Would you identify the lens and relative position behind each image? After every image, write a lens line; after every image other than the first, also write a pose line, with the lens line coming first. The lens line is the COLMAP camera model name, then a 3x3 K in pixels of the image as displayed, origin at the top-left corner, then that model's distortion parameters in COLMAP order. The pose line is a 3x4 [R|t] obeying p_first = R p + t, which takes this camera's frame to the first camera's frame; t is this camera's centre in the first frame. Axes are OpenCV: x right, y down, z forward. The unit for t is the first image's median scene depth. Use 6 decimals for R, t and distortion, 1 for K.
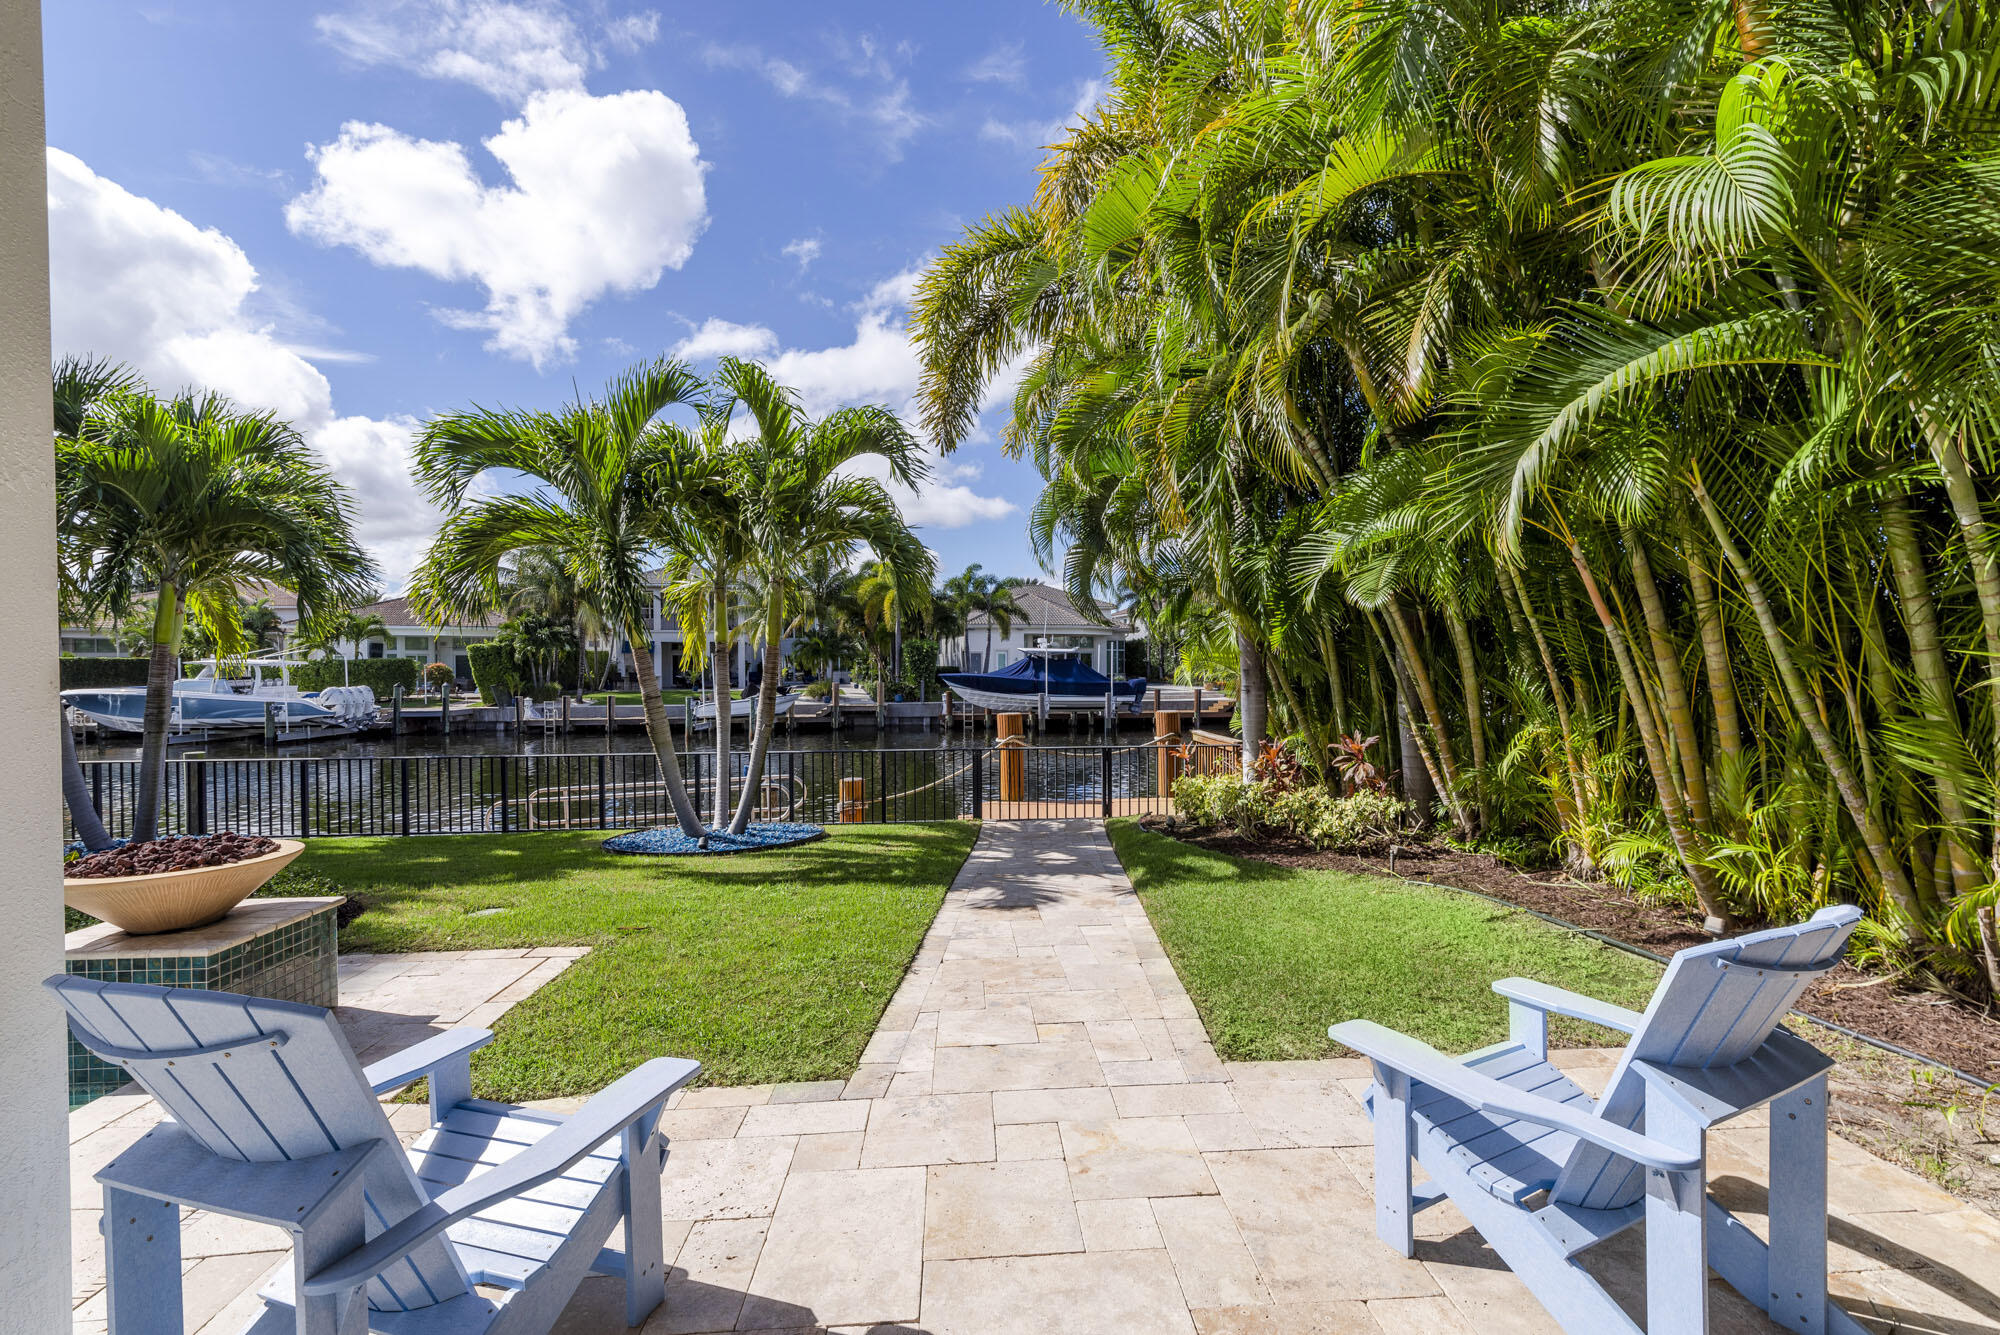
lens RADIAL K [[858.2, 0, 1022.2], [0, 858.2, 673.3], [0, 0, 1]] dist [-0.001808, 0.002008]
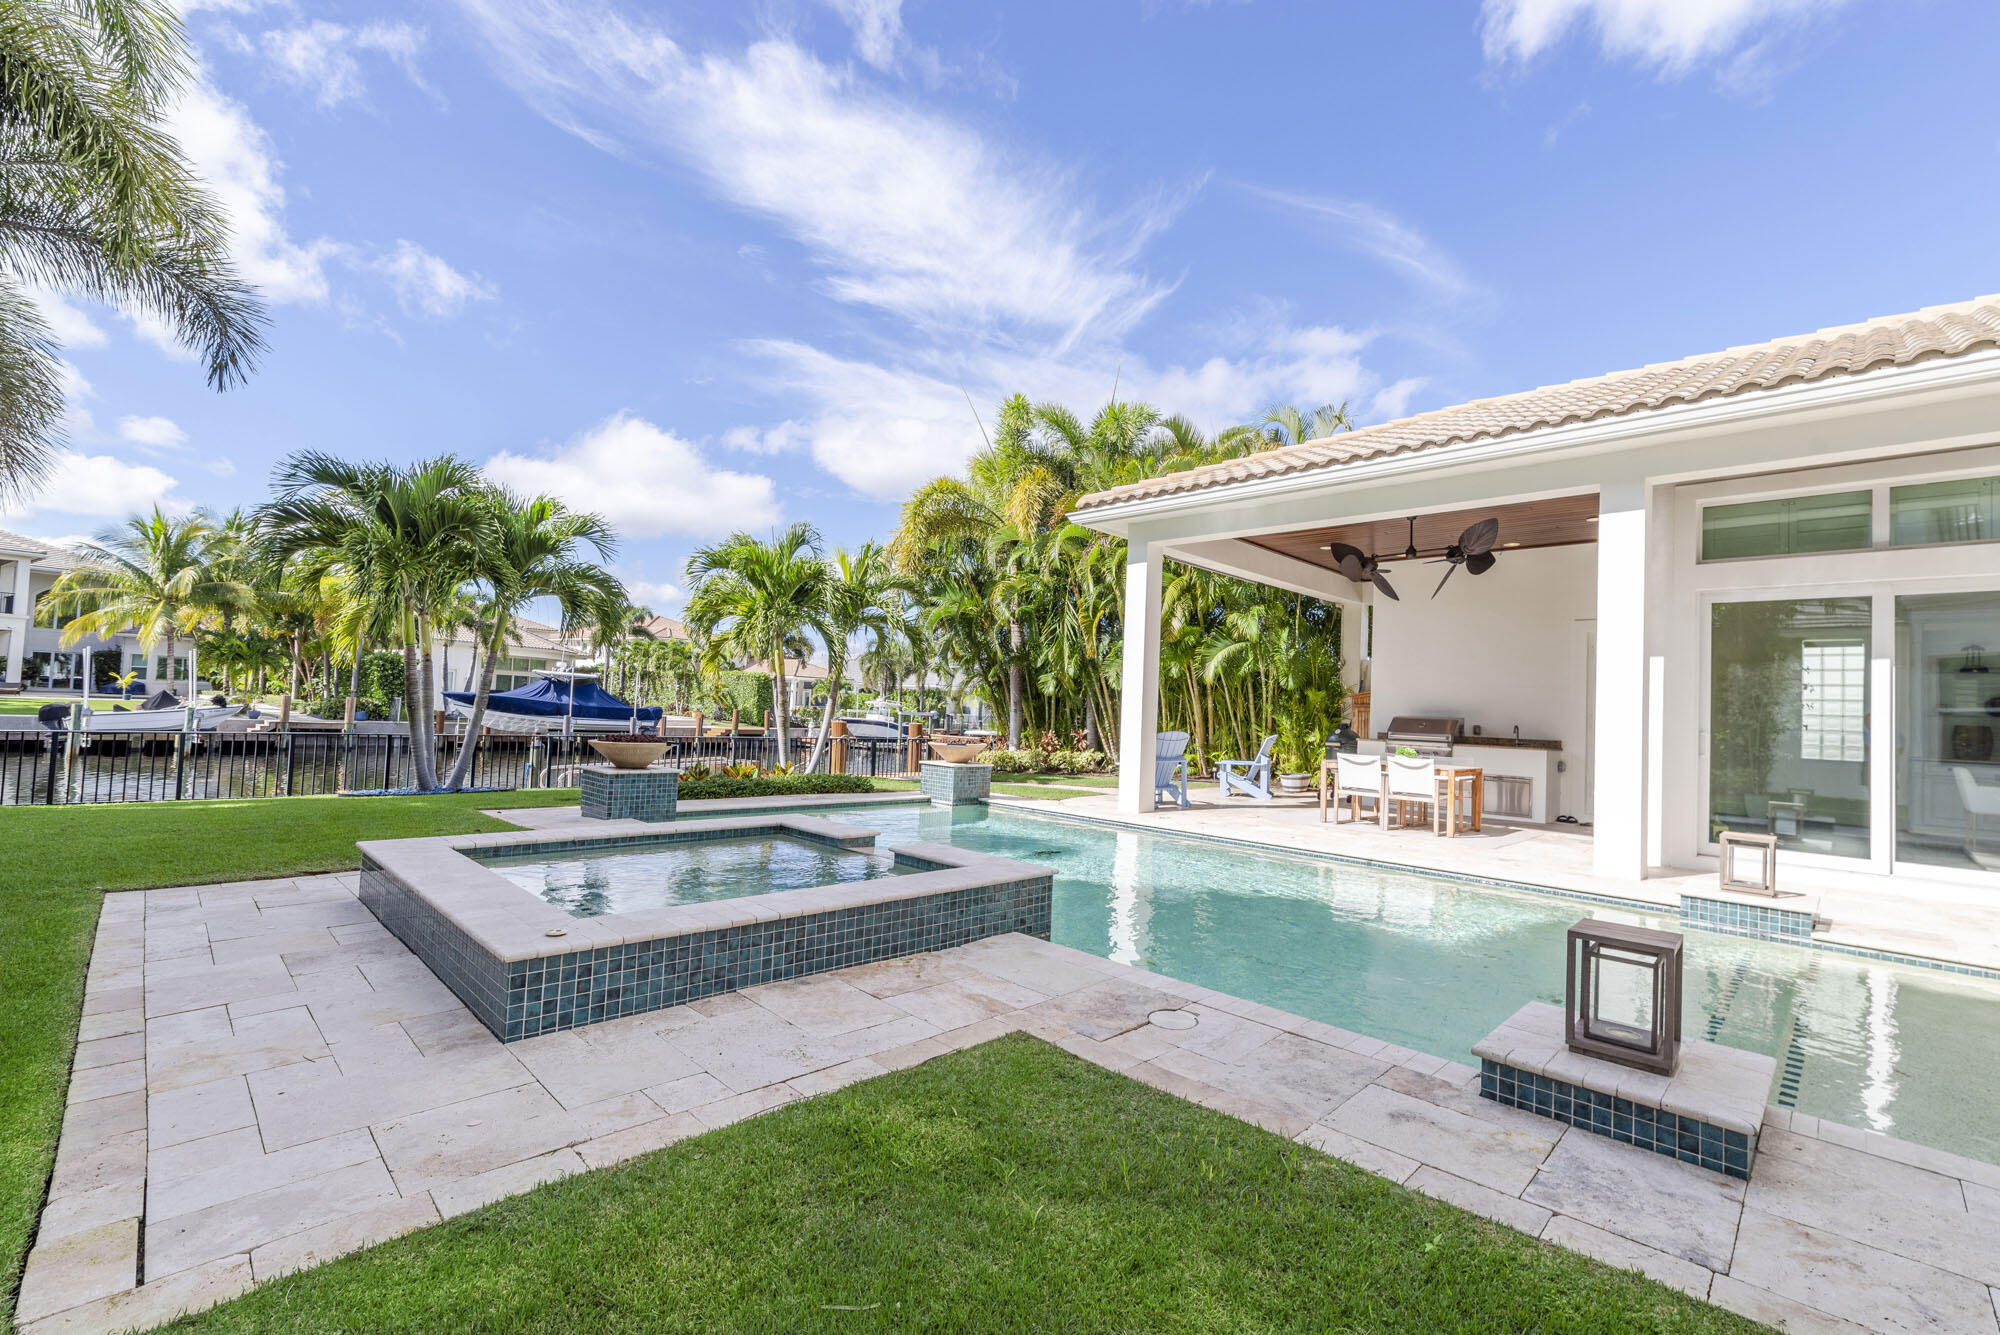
lens RADIAL K [[858.2, 0, 1019.5], [0, 858.2, 707.8], [0, 0, 1]] dist [-0.001808, 0.002008]
pose [[0.751718, 0.042048, 0.658143, -0.242871], [-0.039906, 0.999037, -0.018247, 0.010396], [-0.658276, -0.012548, 0.752672, -0.138513]]
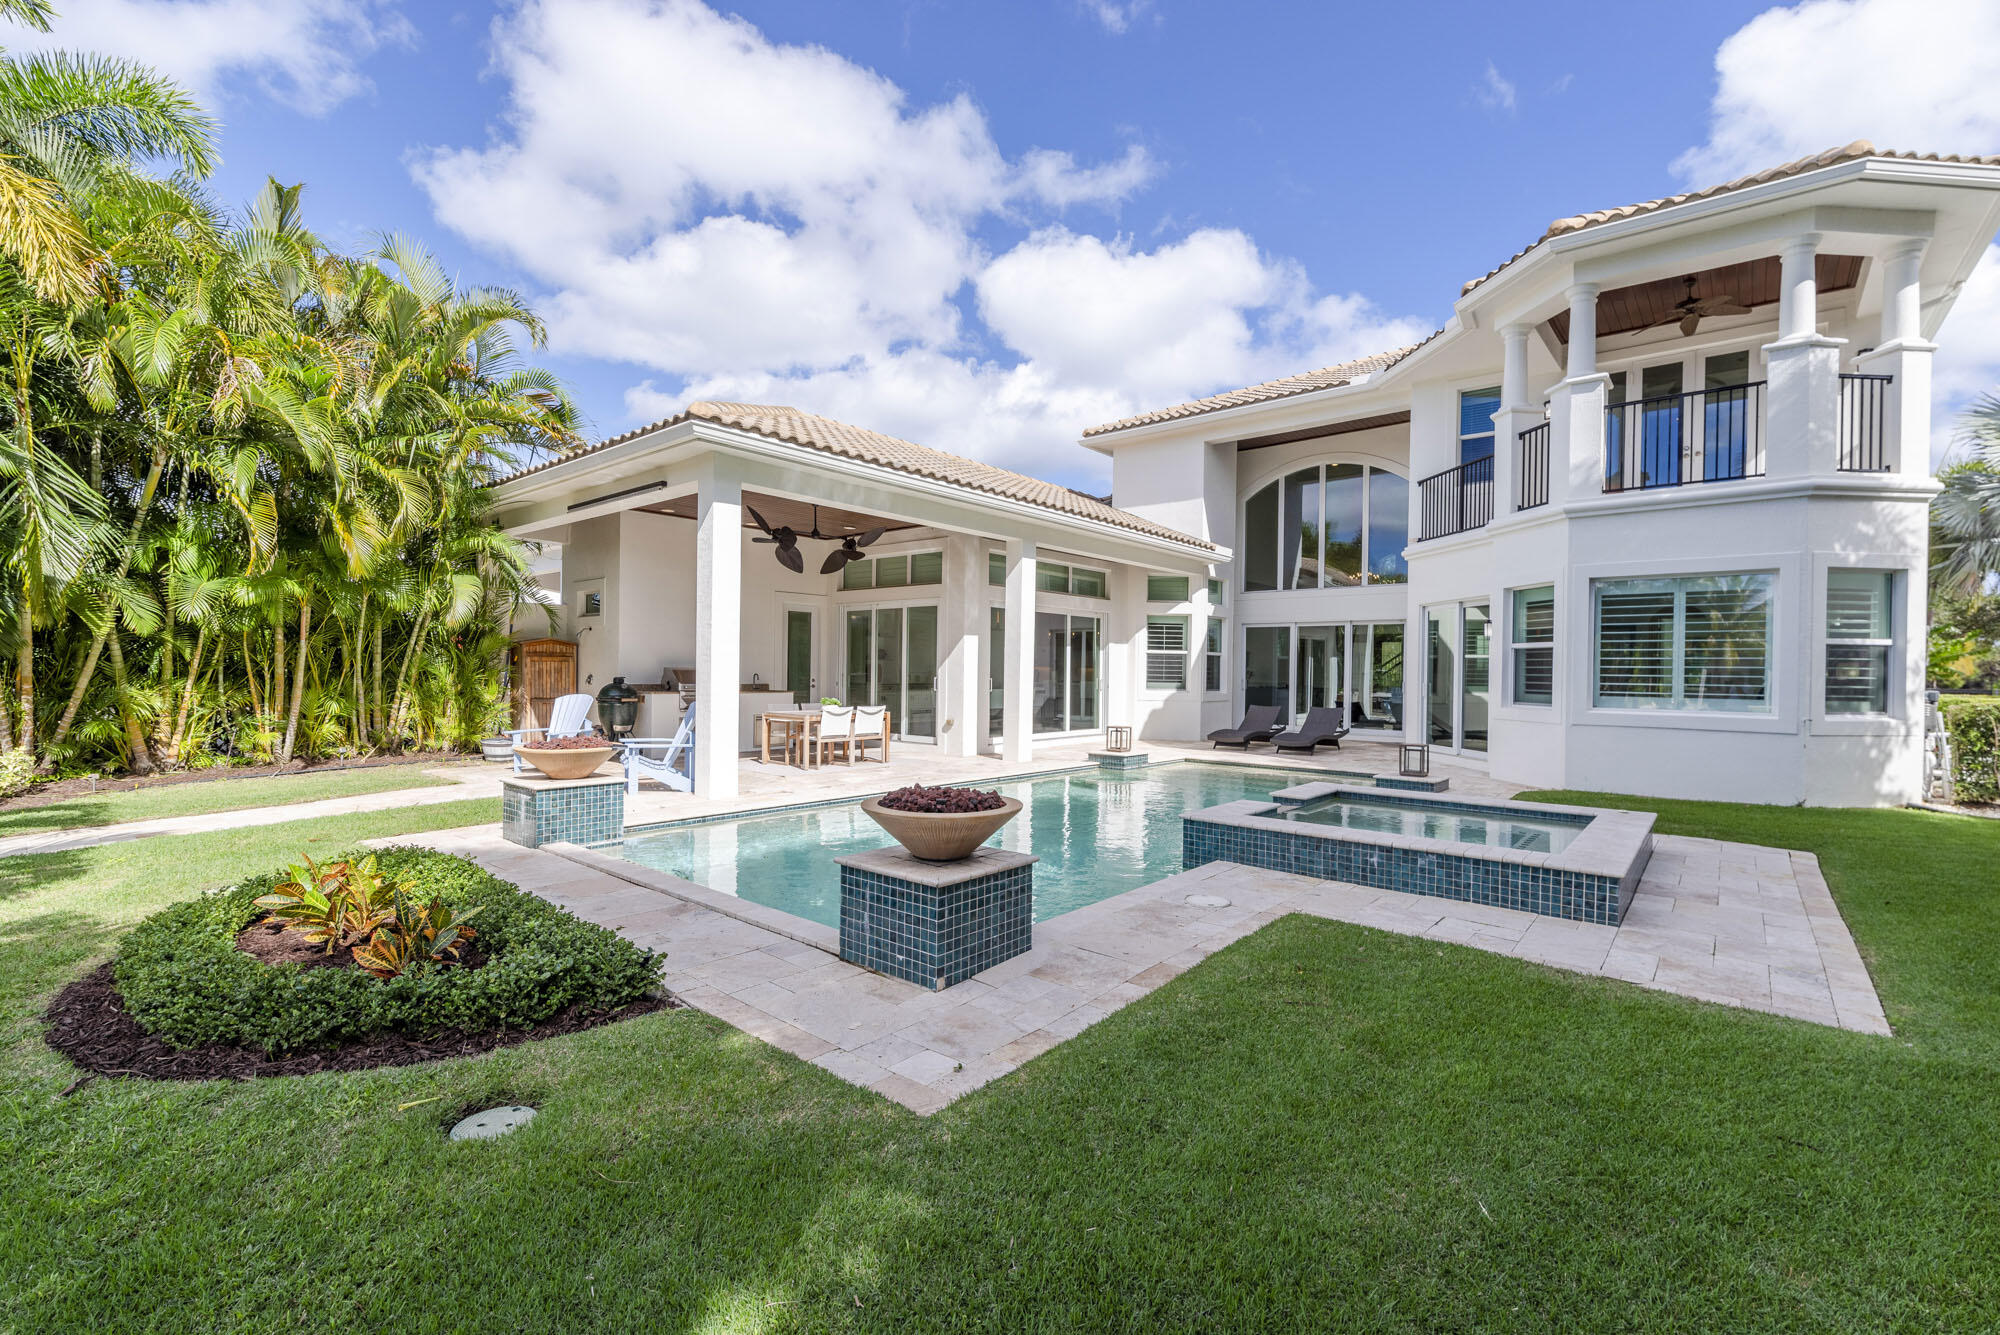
lens RADIAL K [[858.2, 0, 1021.0], [0, 858.2, 673.2], [0, 0, 1]] dist [-0.001808, 0.002008]
pose [[-0.713473, -0.002937, 0.700677, -0.255891], [0.001415, 0.999983, 0.005633, 0.002717], [-0.700682, 0.005011, -0.713457, 0.146814]]
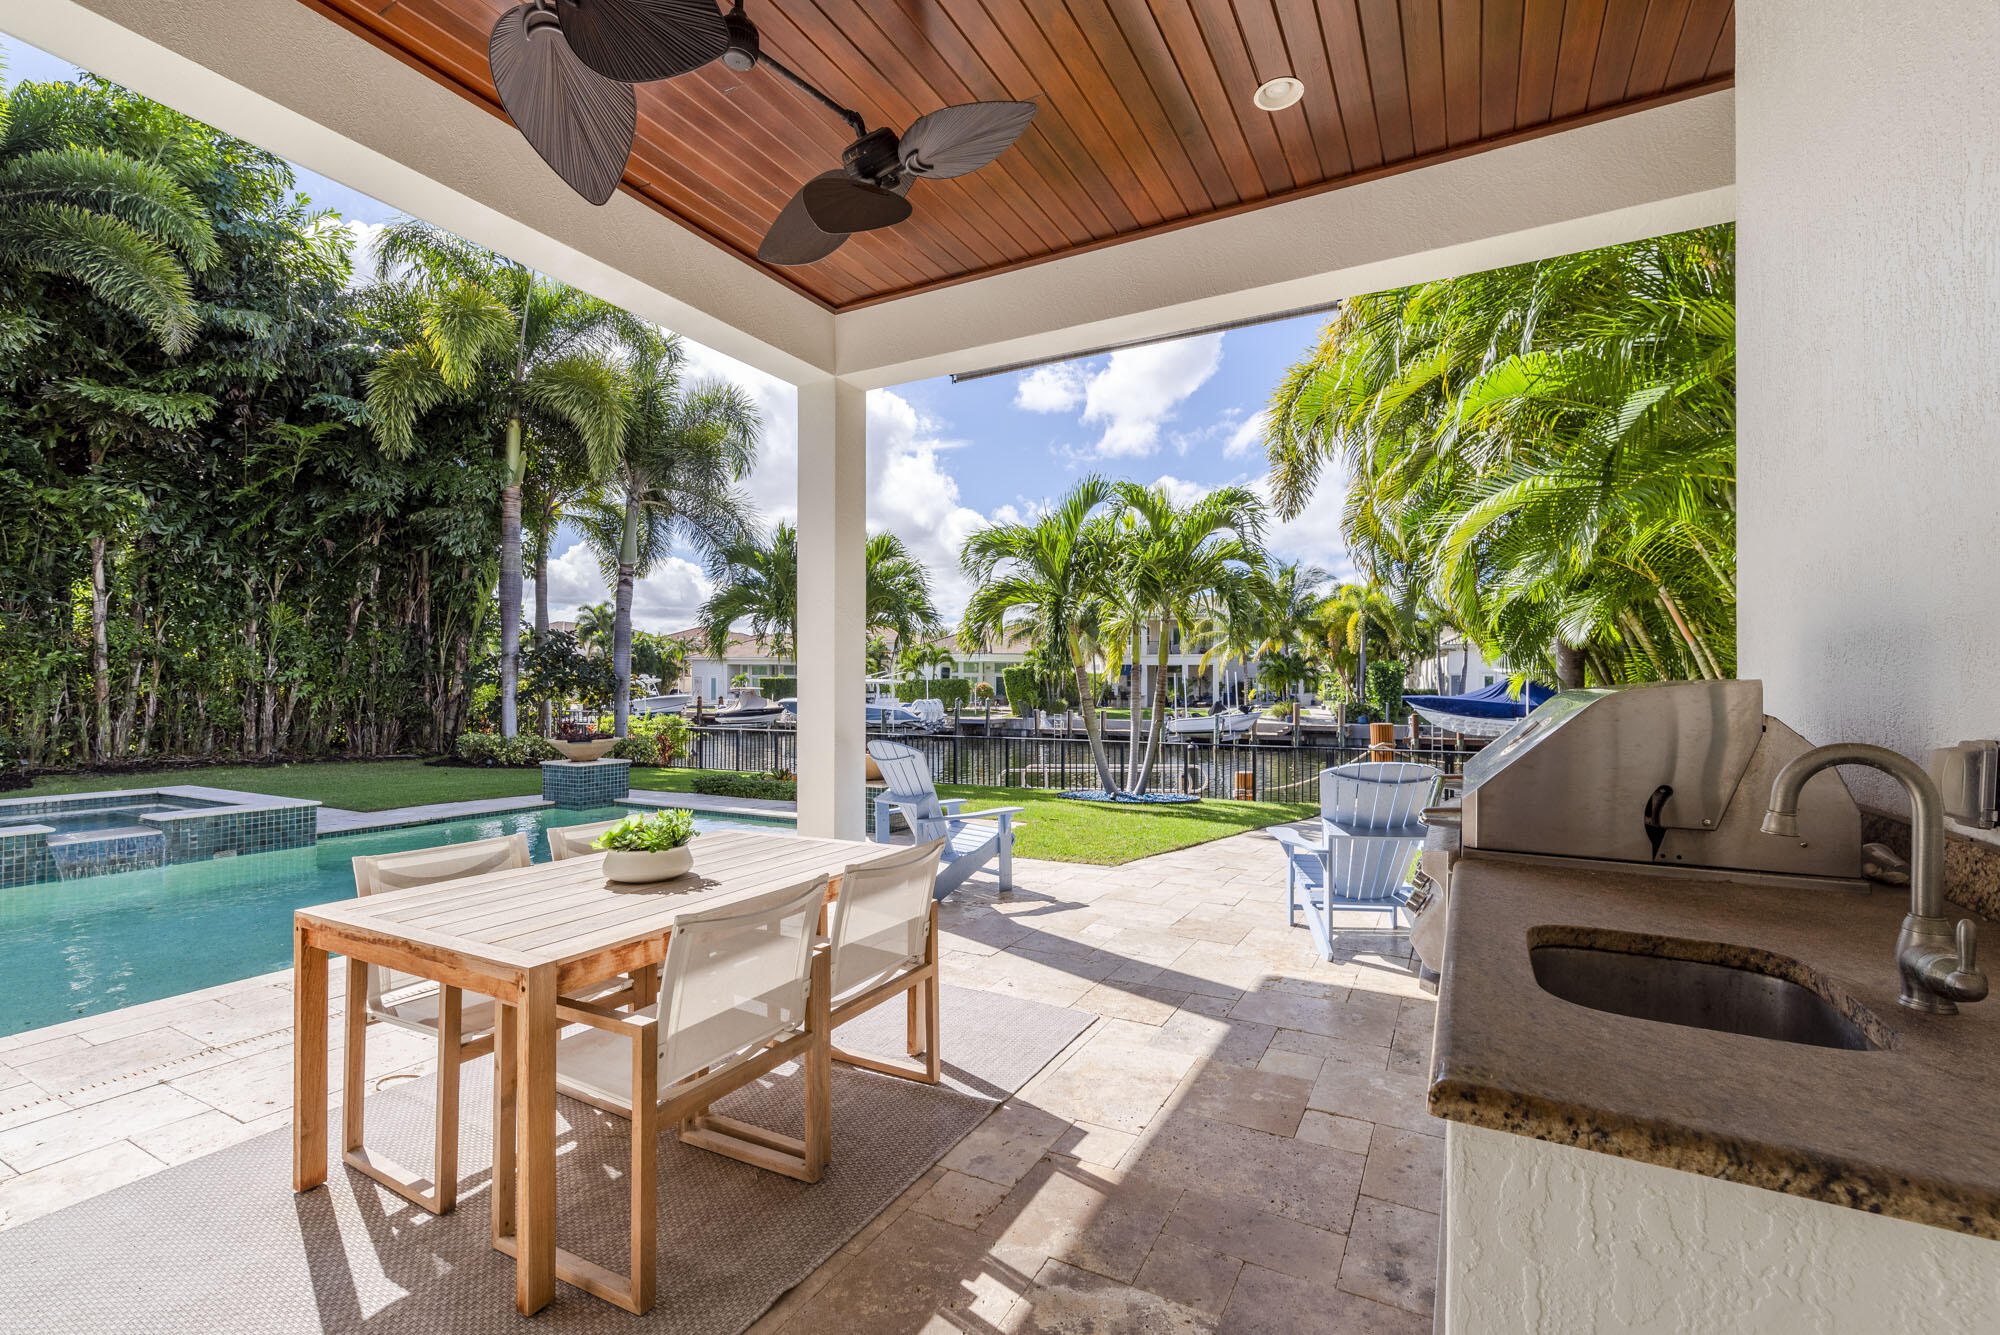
lens RADIAL K [[858.2, 0, 1023.7], [0, 858.2, 680.2], [0, 0, 1]] dist [-0.001808, 0.002008]
pose [[0.849488, 0.002972, -0.527599, 0.054852], [-0.012882, 0.999803, -0.015108, 0.003554], [0.527450, 0.019631, 0.849359, -0.069225]]
